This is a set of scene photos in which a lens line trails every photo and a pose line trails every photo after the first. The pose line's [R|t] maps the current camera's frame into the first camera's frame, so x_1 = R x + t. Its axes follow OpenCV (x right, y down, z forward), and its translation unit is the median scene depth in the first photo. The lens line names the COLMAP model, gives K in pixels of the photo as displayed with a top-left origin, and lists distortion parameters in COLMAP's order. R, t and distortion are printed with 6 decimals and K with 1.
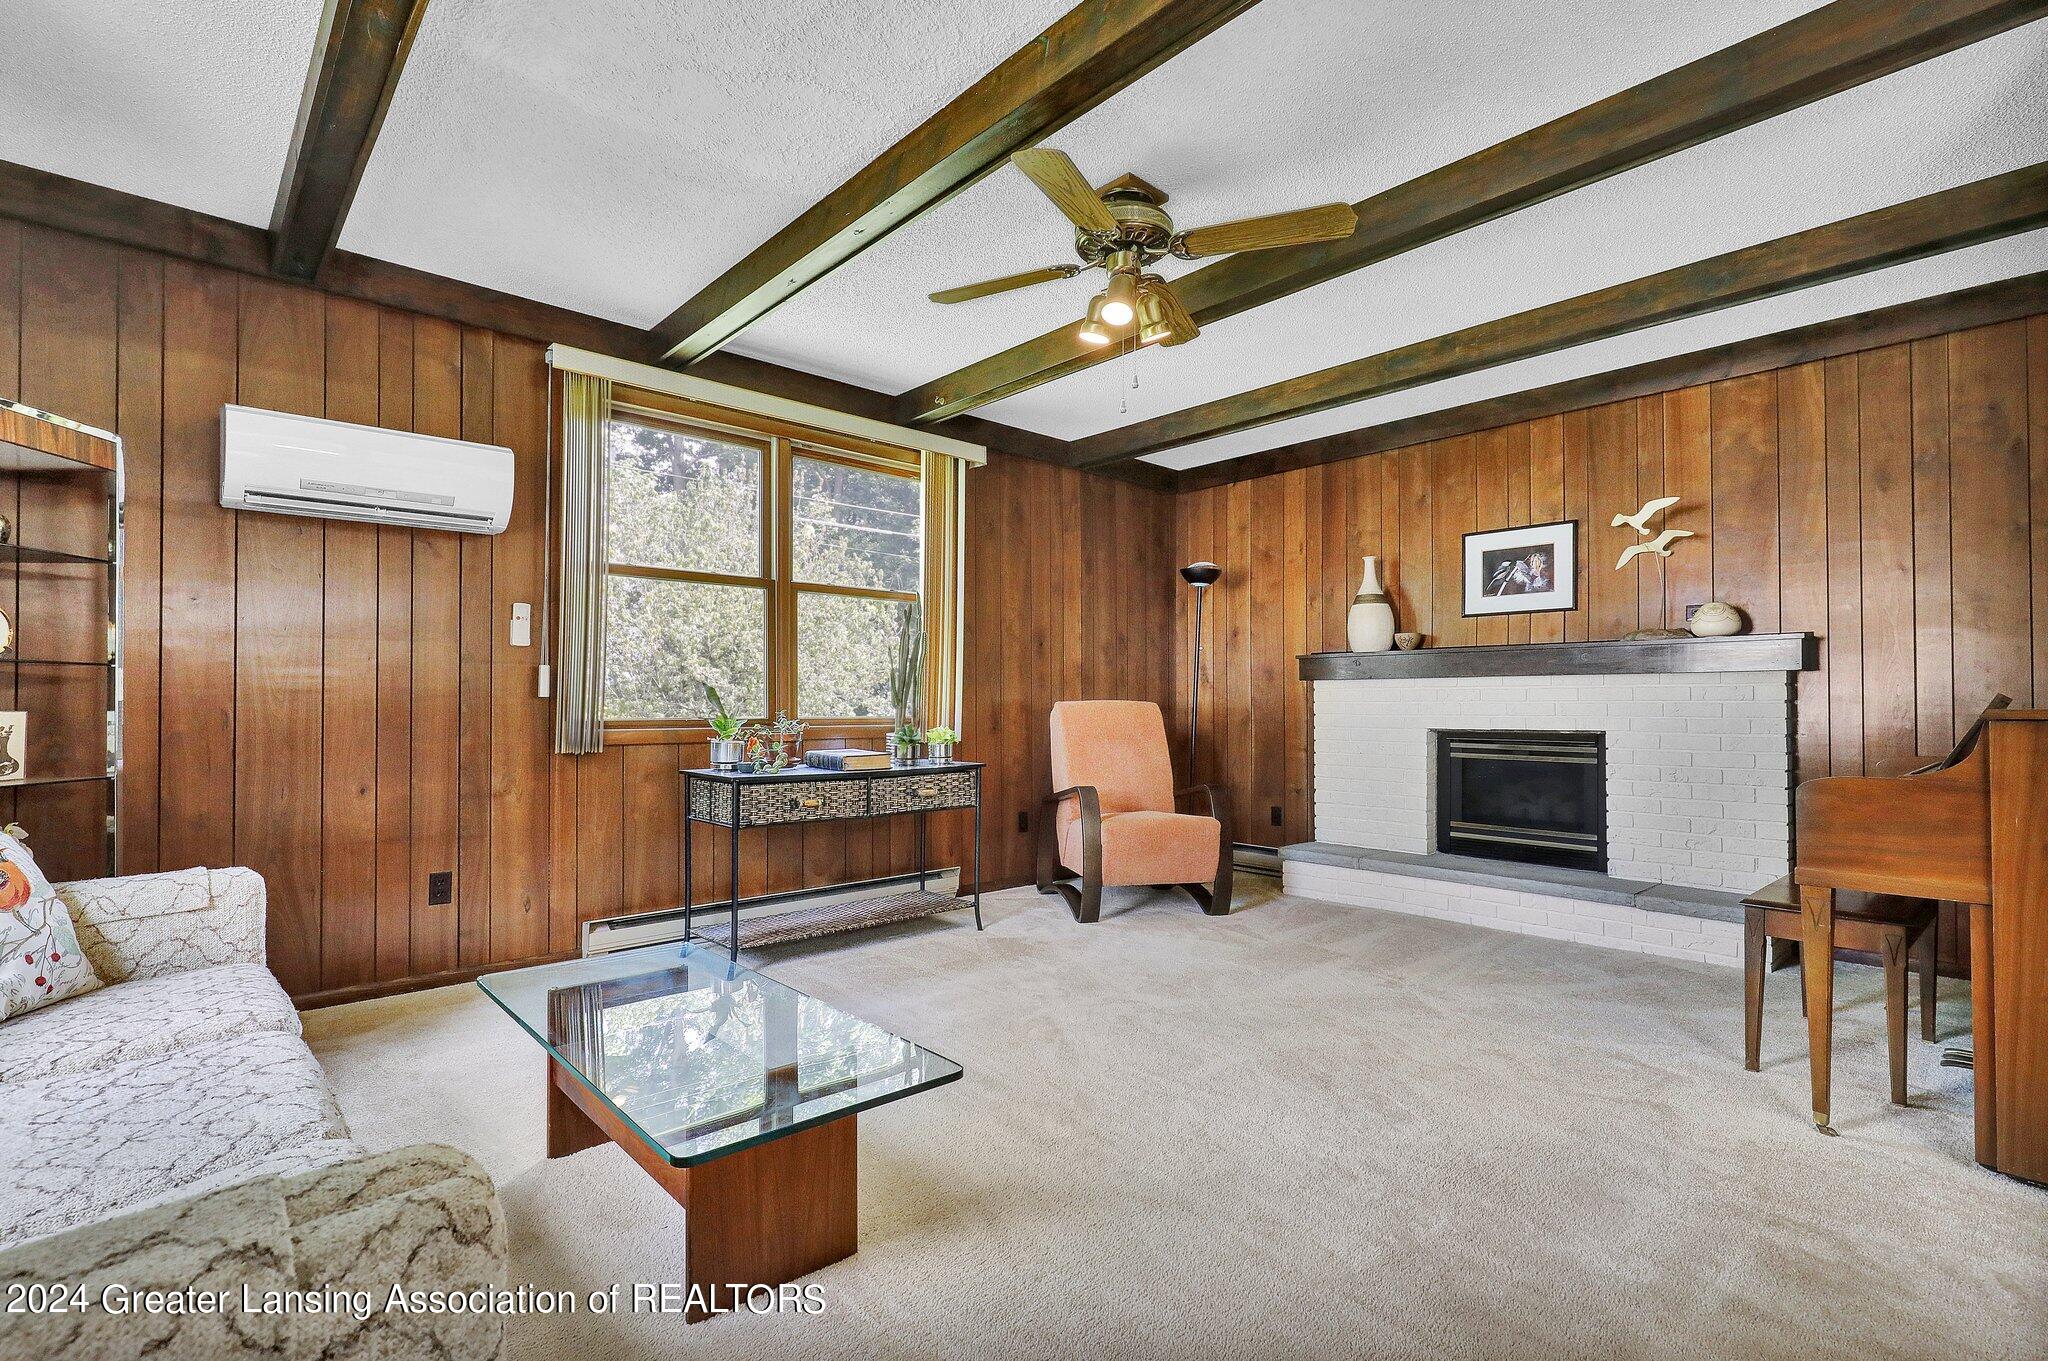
lens RADIAL K [[945.5, 0, 1029.6], [0, 945.5, 688.9], [0, 0, 1]] dist [0.003105, 0.000421]
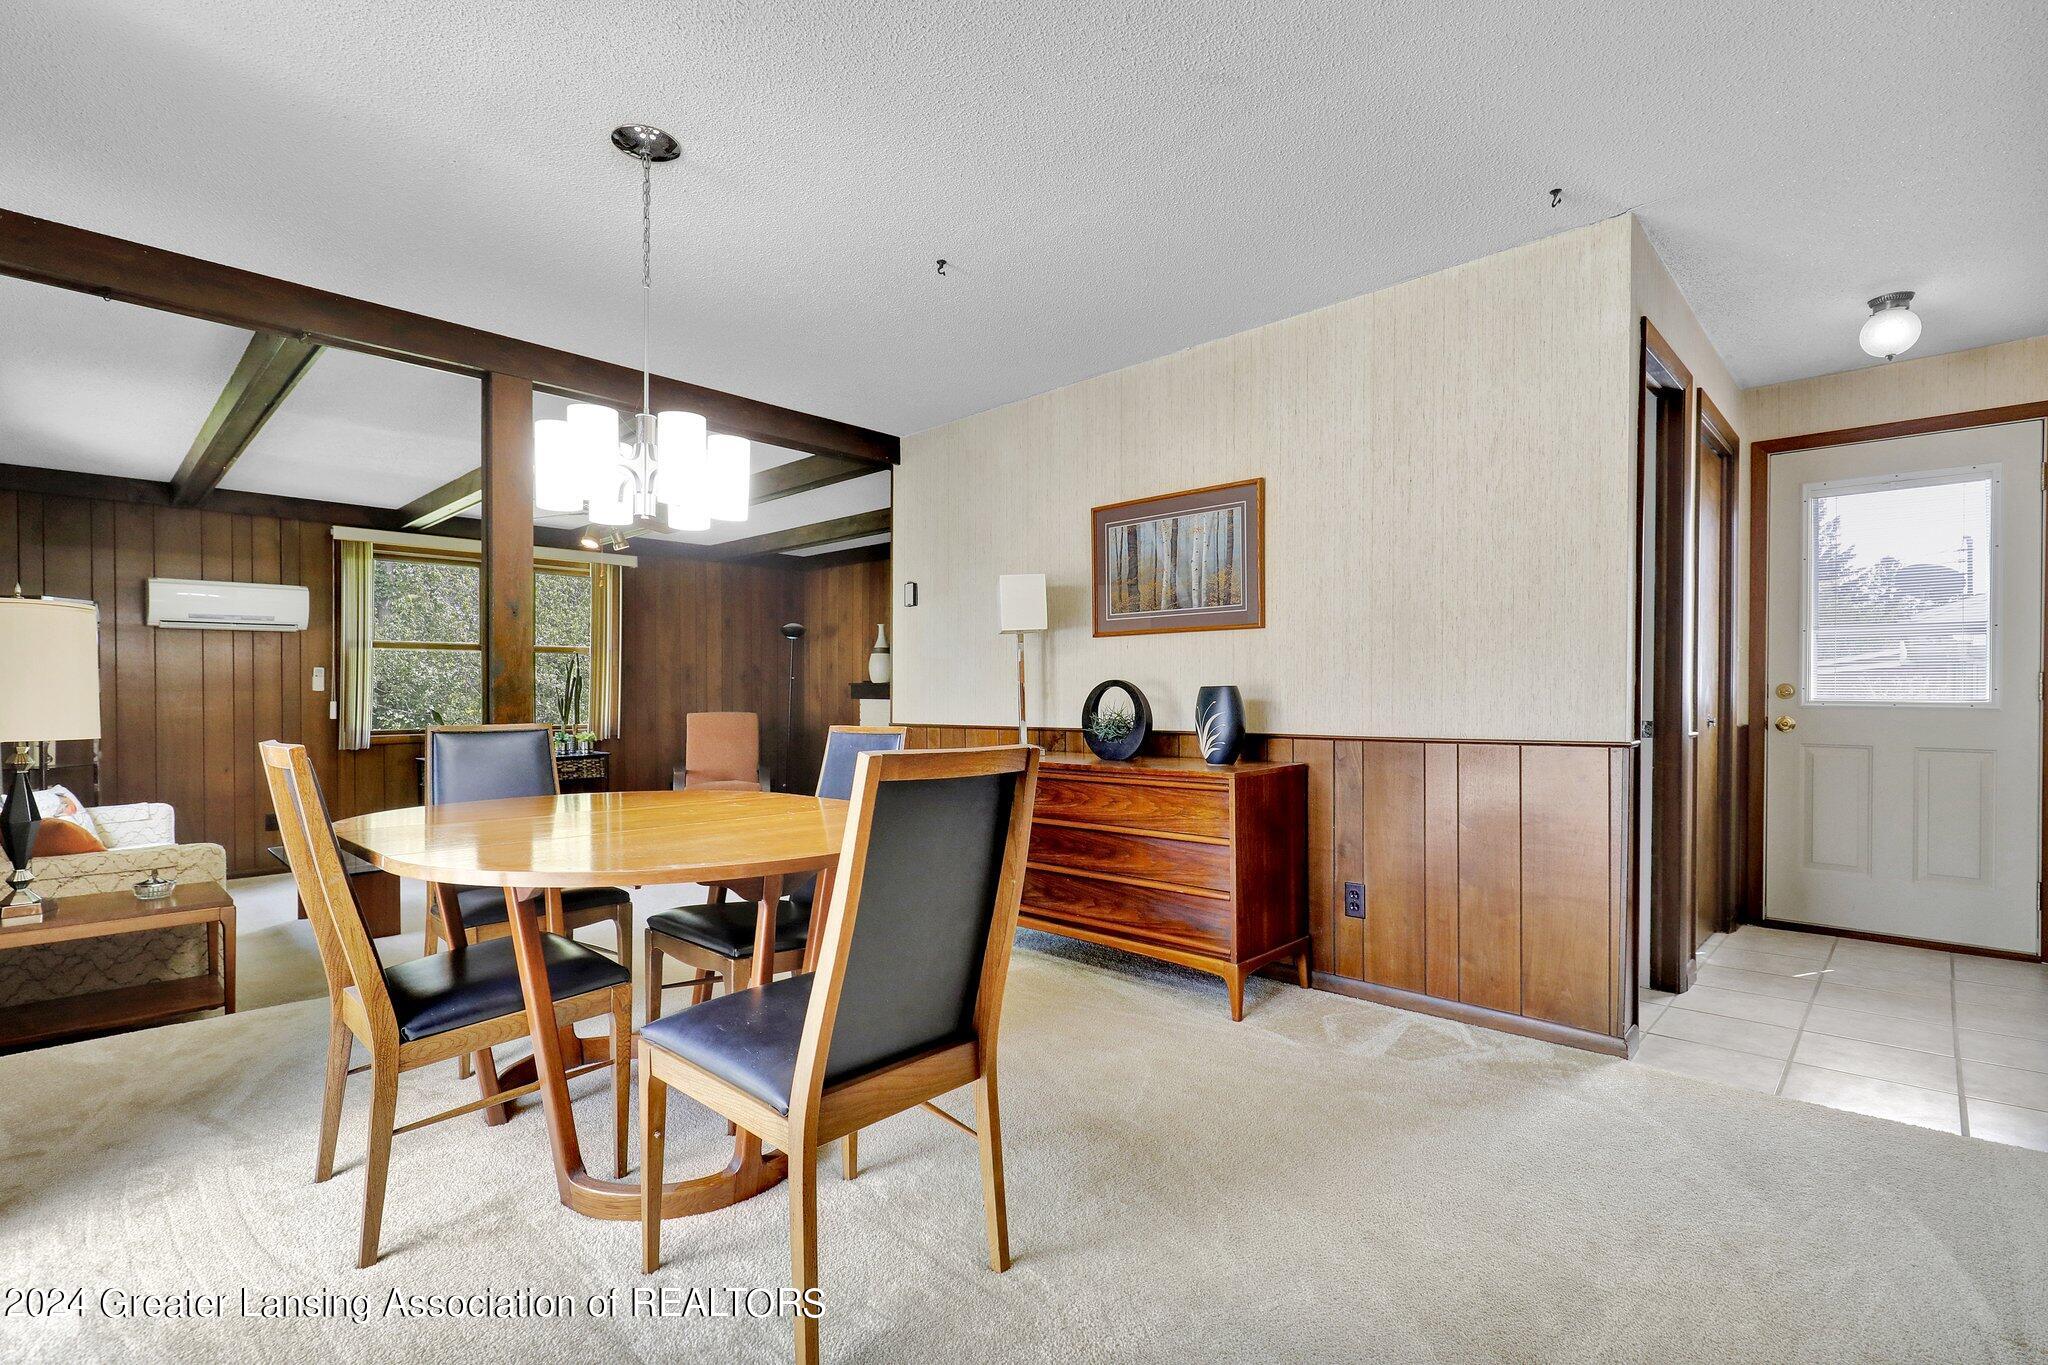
lens RADIAL K [[945.5, 0, 1018.7], [0, 945.5, 688.5], [0, 0, 1]] dist [0.003105, 0.000421]
pose [[0.998436, -0.004429, 0.055727, 0.718835], [0.003556, 0.999870, 0.015751, -0.075190], [-0.055789, -0.015528, 0.998322, -0.909934]]
